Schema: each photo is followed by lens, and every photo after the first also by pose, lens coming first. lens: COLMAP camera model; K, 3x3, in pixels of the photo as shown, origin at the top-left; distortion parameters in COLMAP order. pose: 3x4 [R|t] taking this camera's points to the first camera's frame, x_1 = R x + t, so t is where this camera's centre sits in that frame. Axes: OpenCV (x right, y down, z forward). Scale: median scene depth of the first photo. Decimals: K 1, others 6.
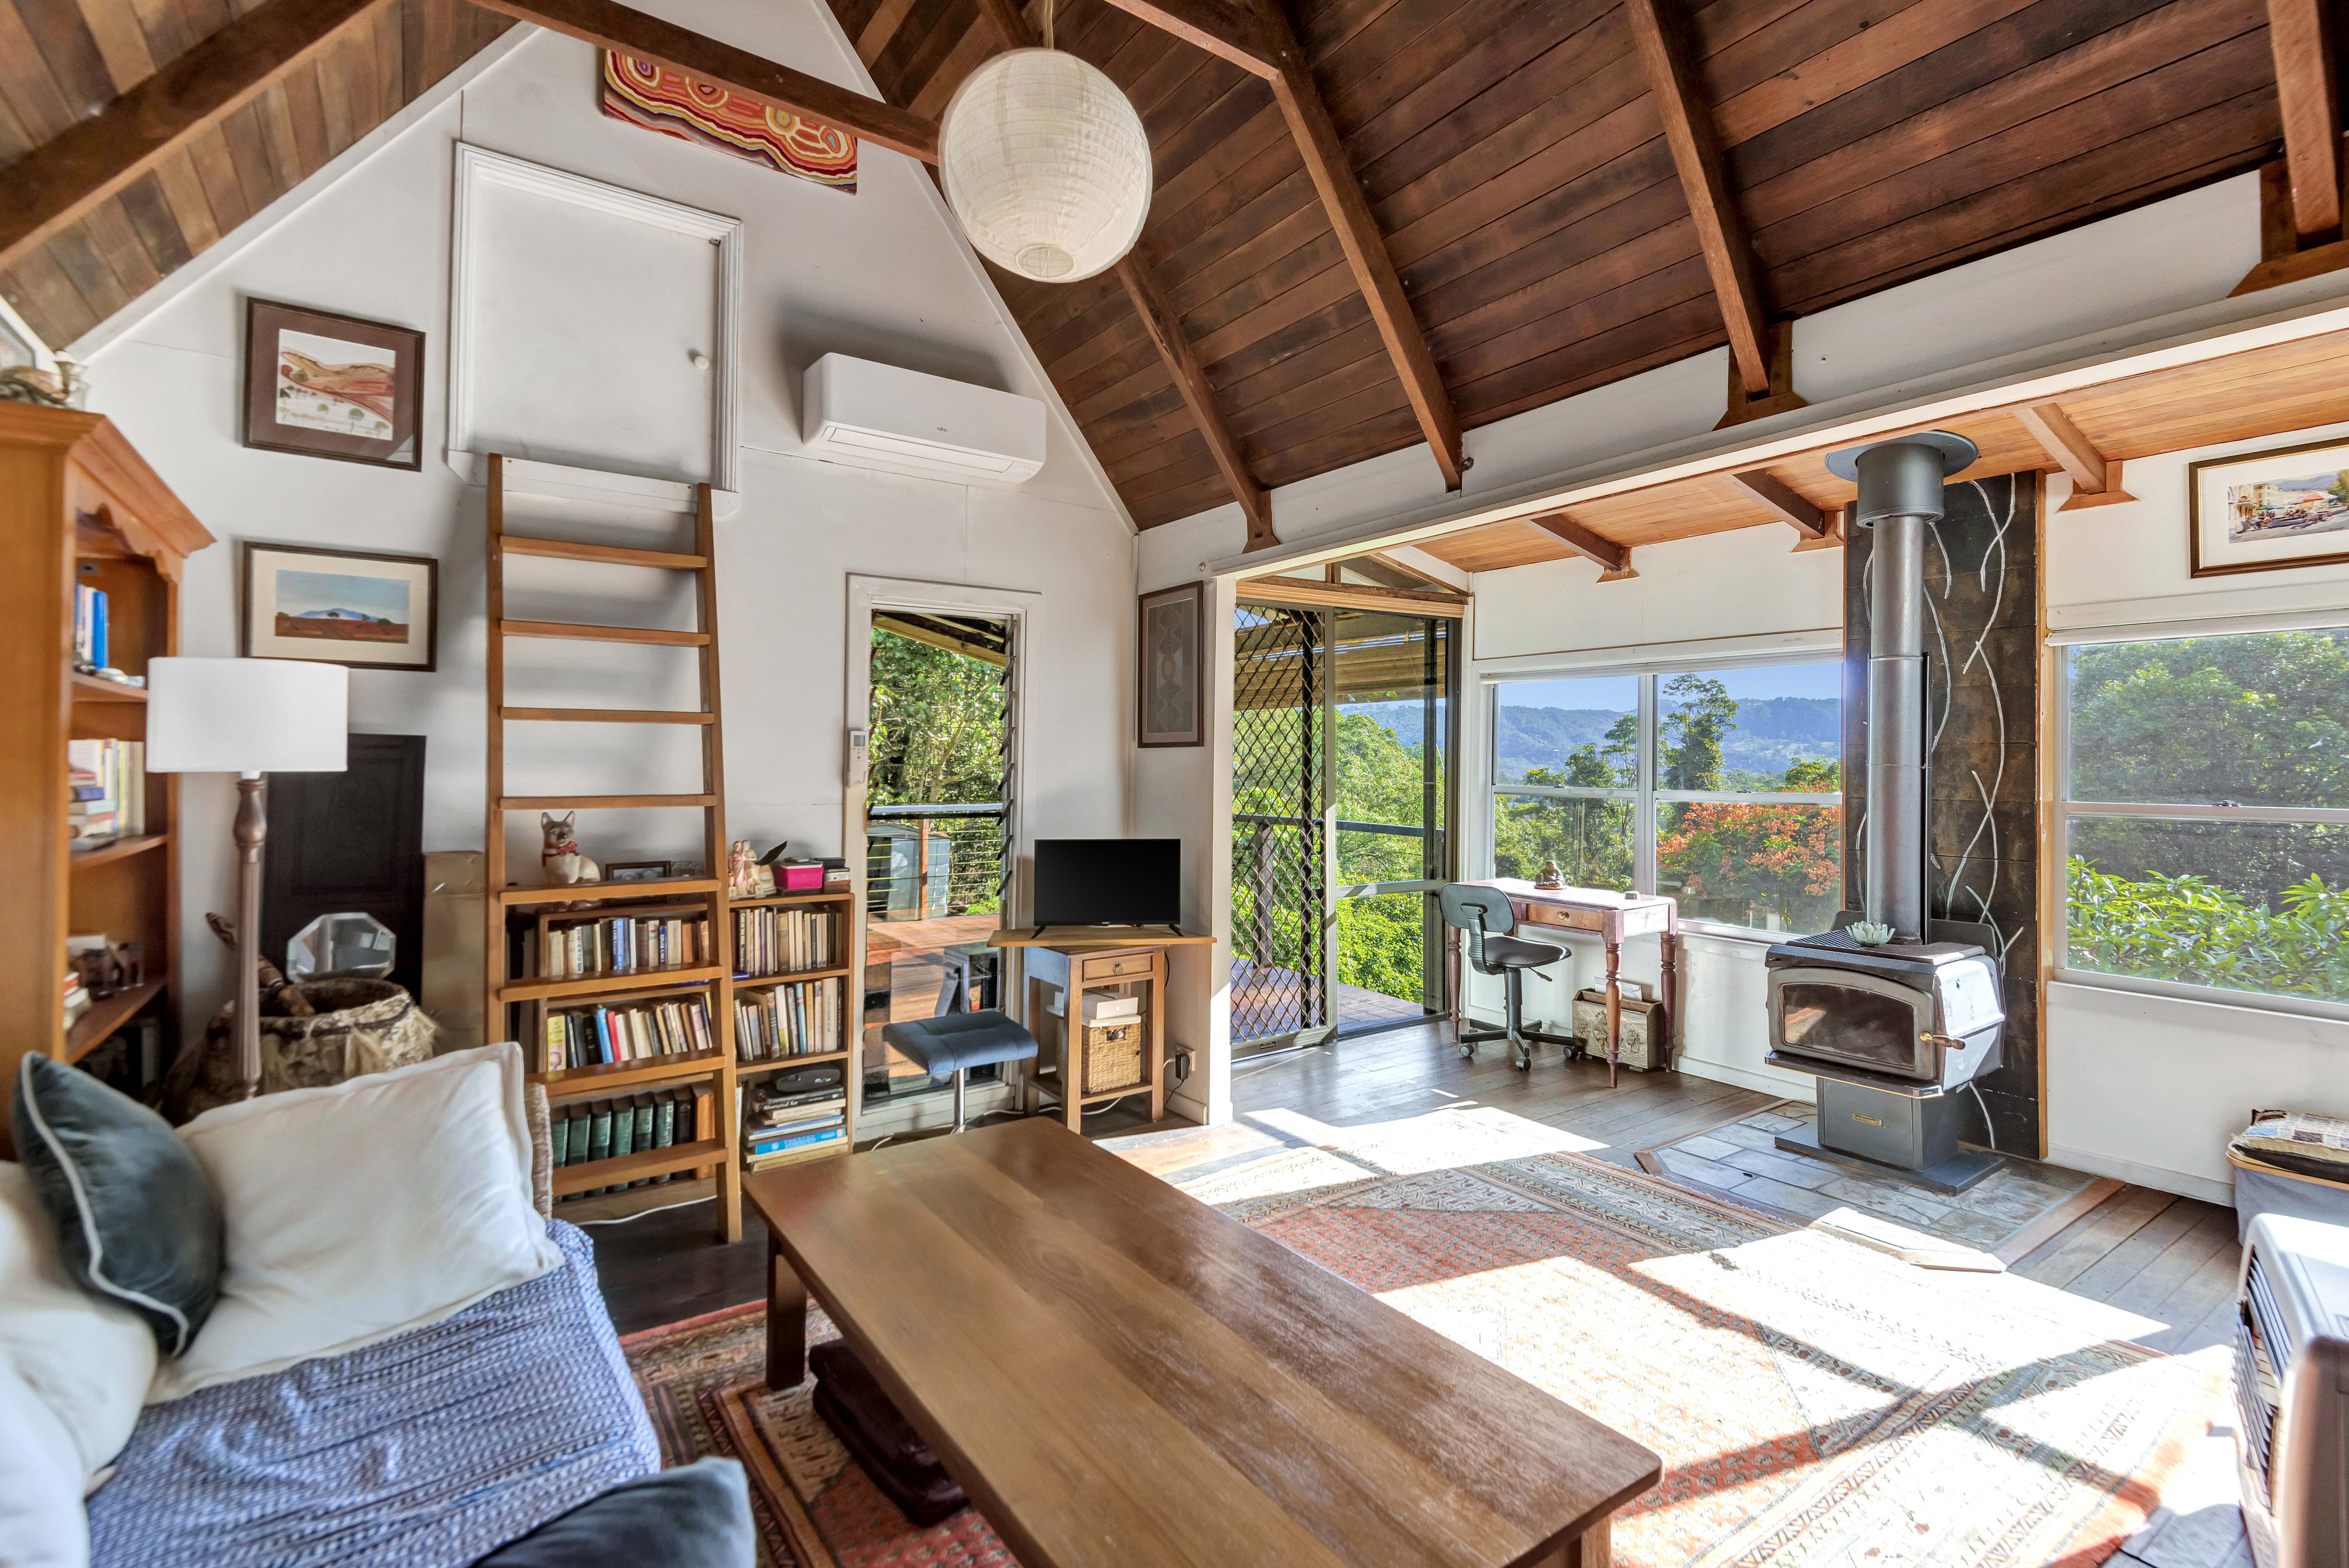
lens RADIAL K [[1089.3, 0, 1177.1], [0, 1089.3, 738.4], [0, 0, 1]] dist [0.026121, -0.013008]
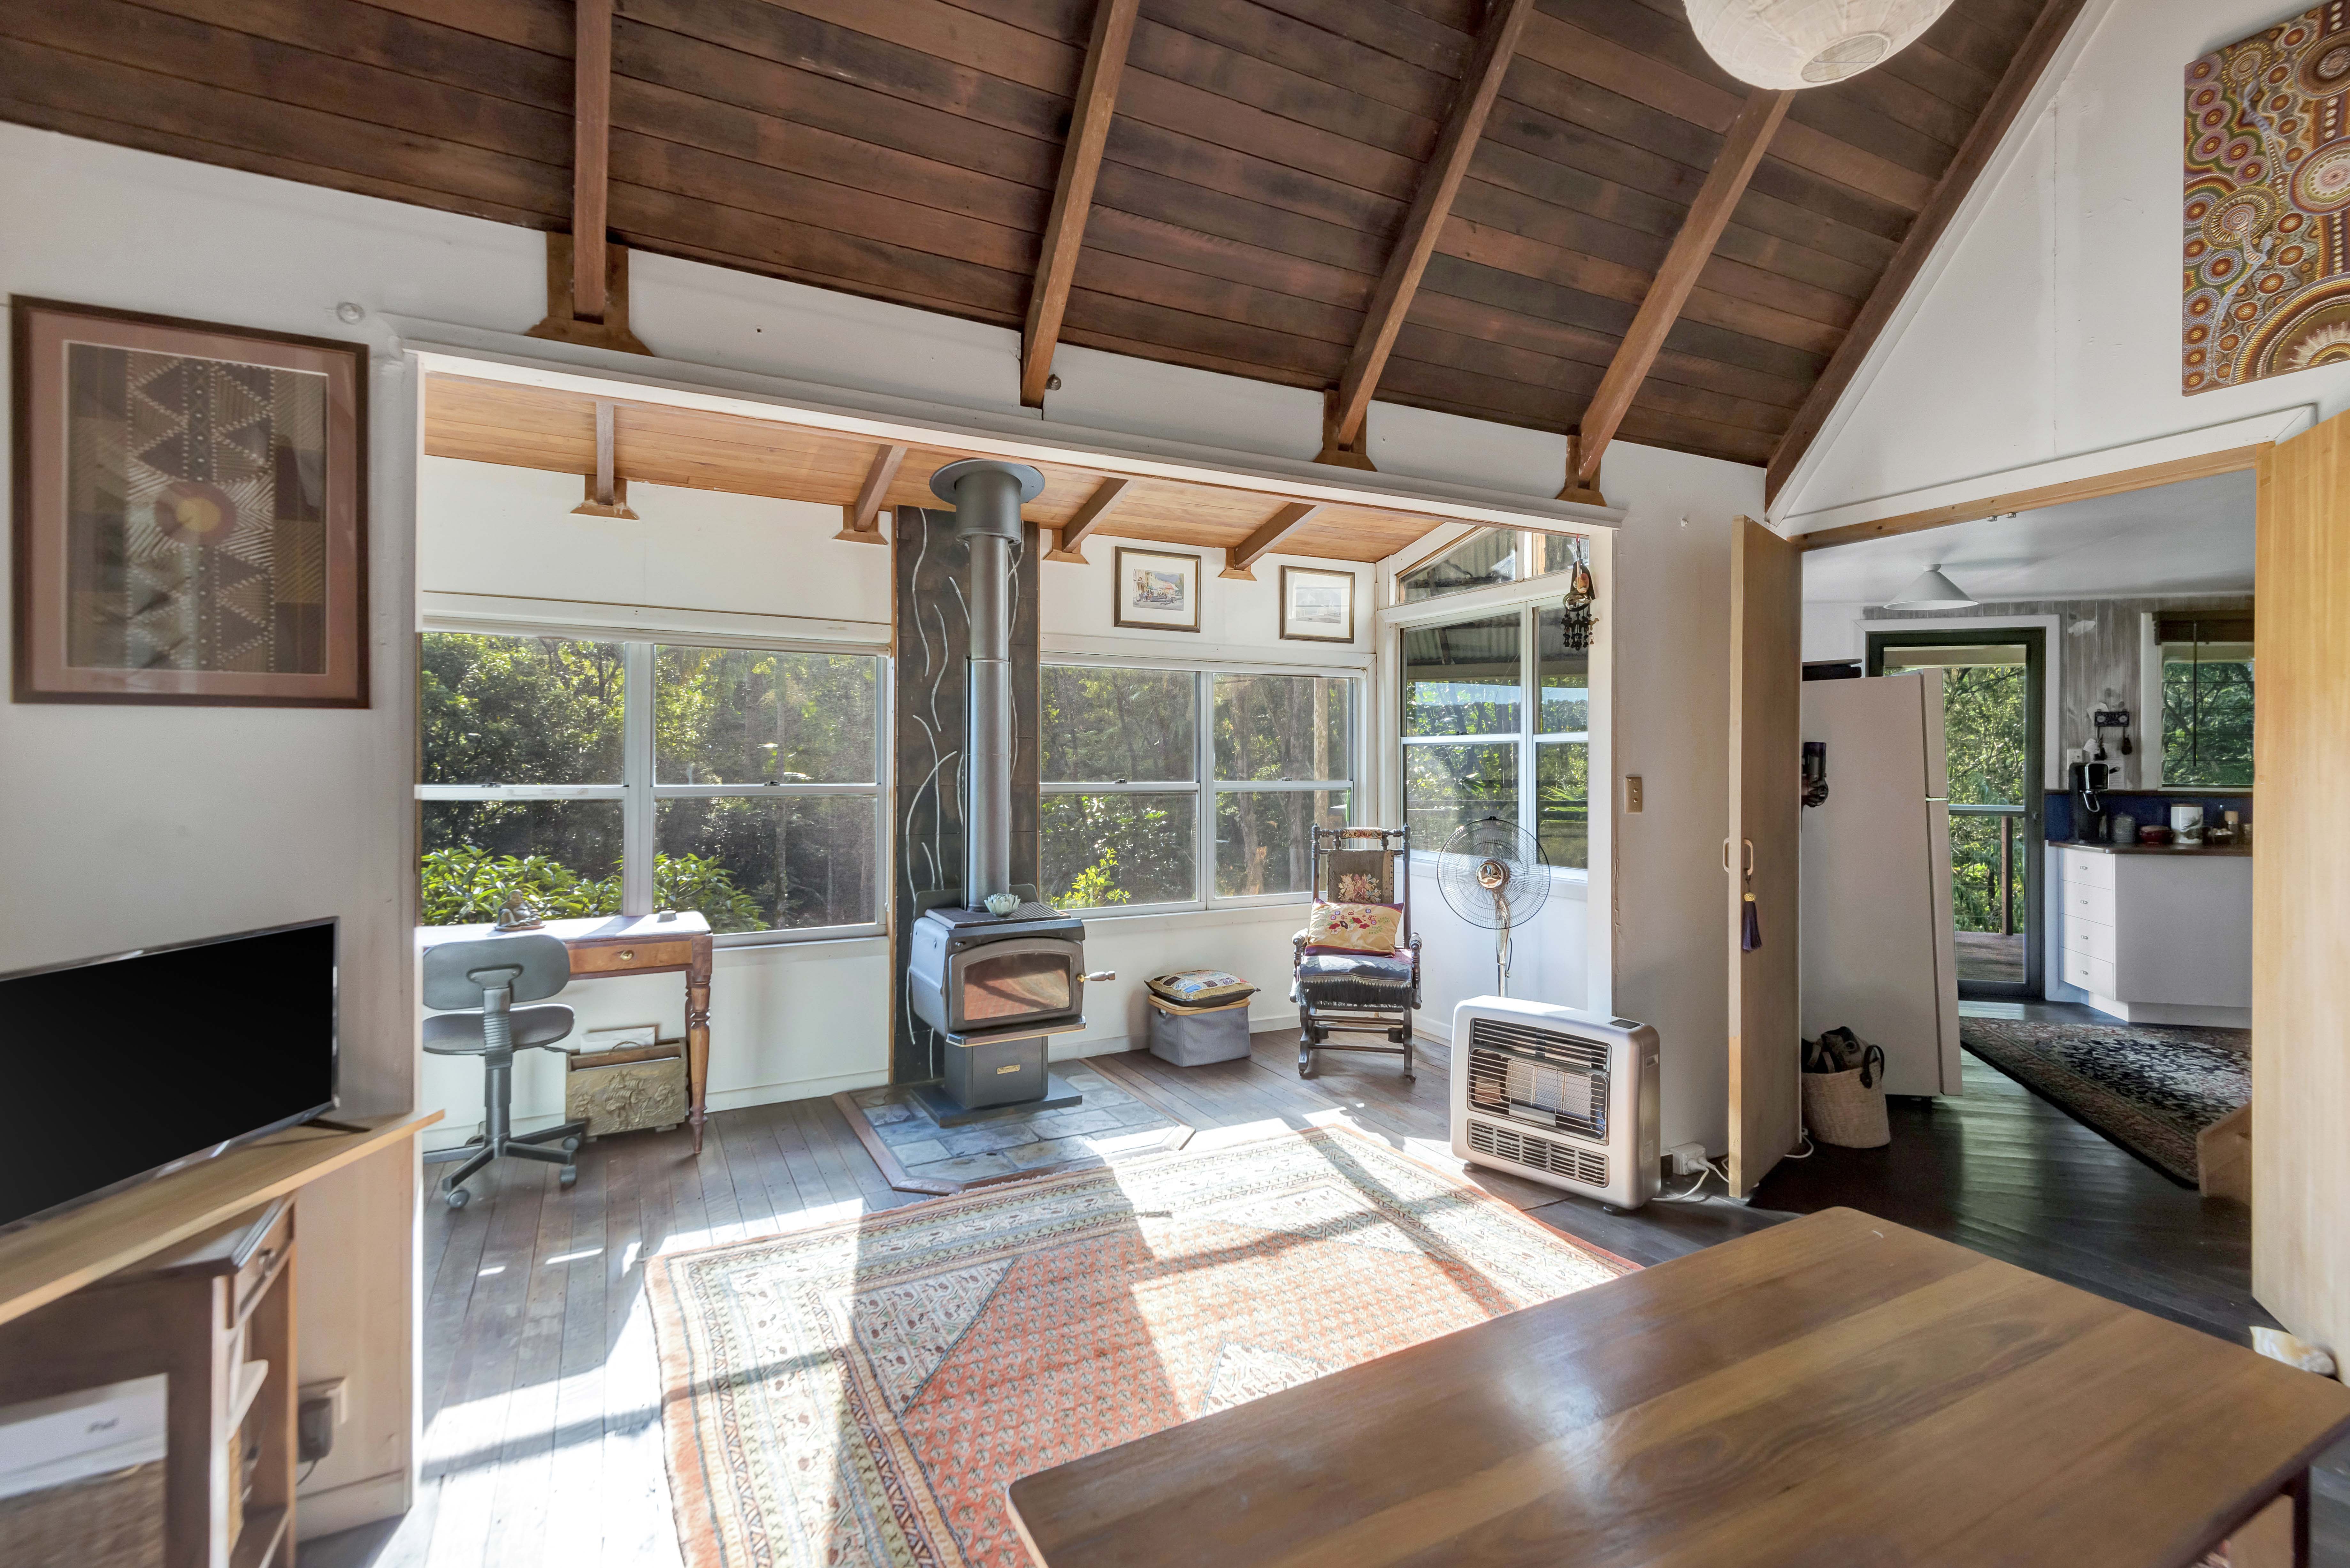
lens RADIAL K [[1089.7, 0, 1215.0], [0, 1089.7, 761.0], [0, 0, 1]] dist [0.026121, -0.013008]
pose [[0.102779, 0.000657, 0.994704, -0.442643], [-0.024419, 0.999700, 0.001863, 0.022741], [-0.994404, -0.024481, 0.102764, 0.655013]]
